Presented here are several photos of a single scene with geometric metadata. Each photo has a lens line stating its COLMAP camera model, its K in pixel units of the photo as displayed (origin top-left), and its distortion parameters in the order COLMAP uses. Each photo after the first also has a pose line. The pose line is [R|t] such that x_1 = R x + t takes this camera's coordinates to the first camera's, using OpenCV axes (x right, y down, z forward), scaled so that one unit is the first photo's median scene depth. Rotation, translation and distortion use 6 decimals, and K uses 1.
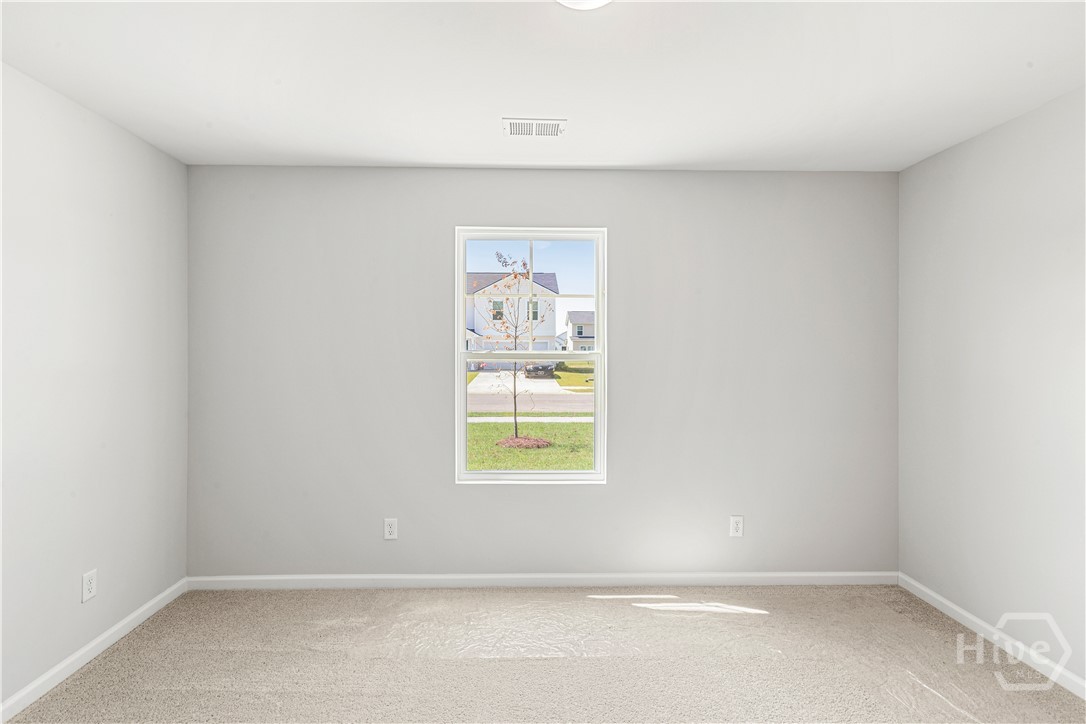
lens RADIAL K [[501.8, 0, 542.2], [0, 501.8, 346.7], [0, 0, 1]] dist [0.007277, -0.001303]
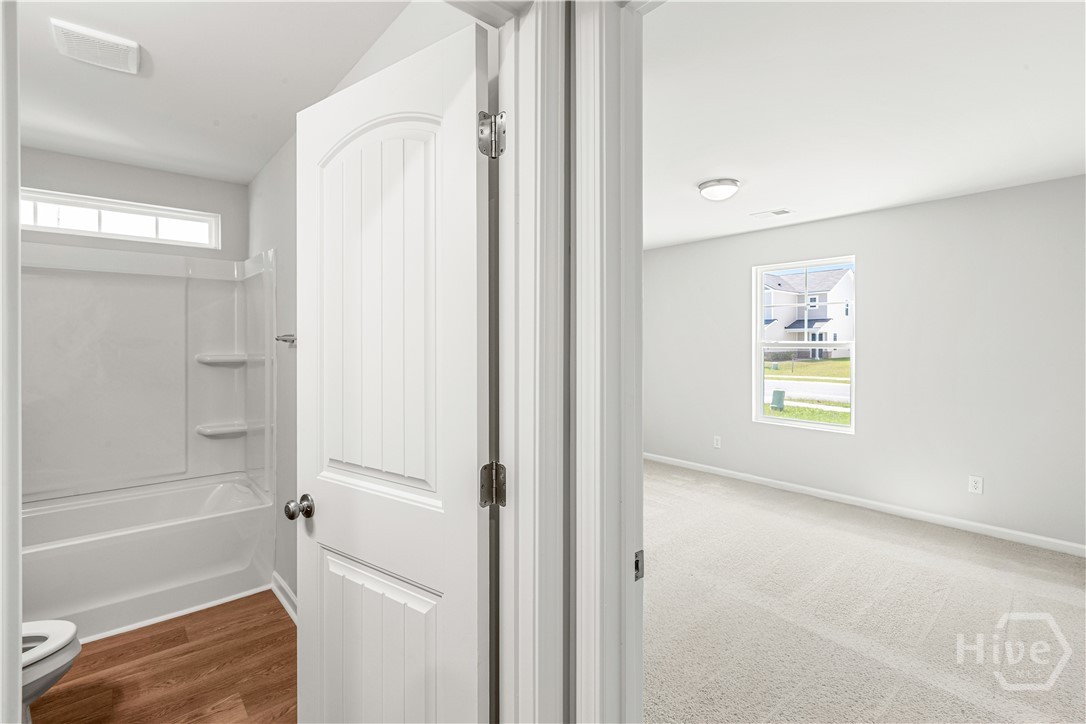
lens RADIAL K [[501.8, 0, 542.2], [0, 501.8, 346.7], [0, 0, 1]] dist [0.007277, -0.001303]
pose [[0.631818, 0.004239, -0.775105, 0.687836], [0.010609, 0.999844, 0.014116, -0.006149], [0.775044, -0.017142, 0.631675, -0.599137]]
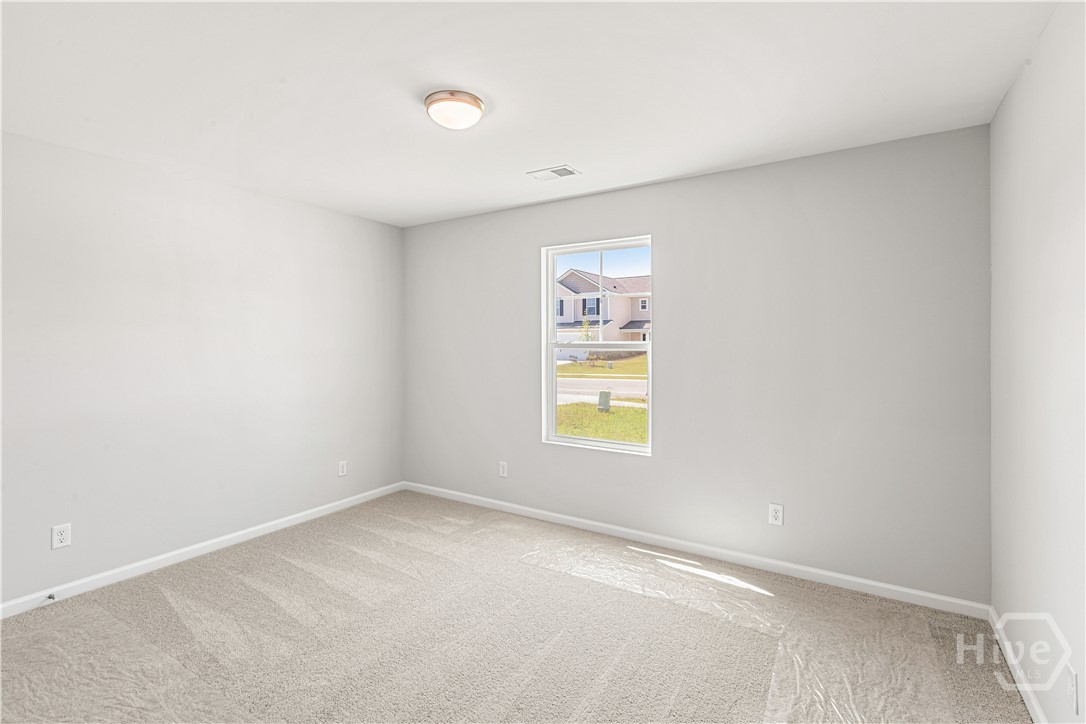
lens RADIAL K [[508.2, 0, 549.1], [0, 508.2, 338.5], [0, 0, 1]] dist [0.009698, 0.000188]
pose [[0.834875, -0.005740, -0.550409, 0.587937], [0.007885, 0.999968, 0.001530, -0.001258], [0.550382, -0.005617, 0.834894, -0.106955]]
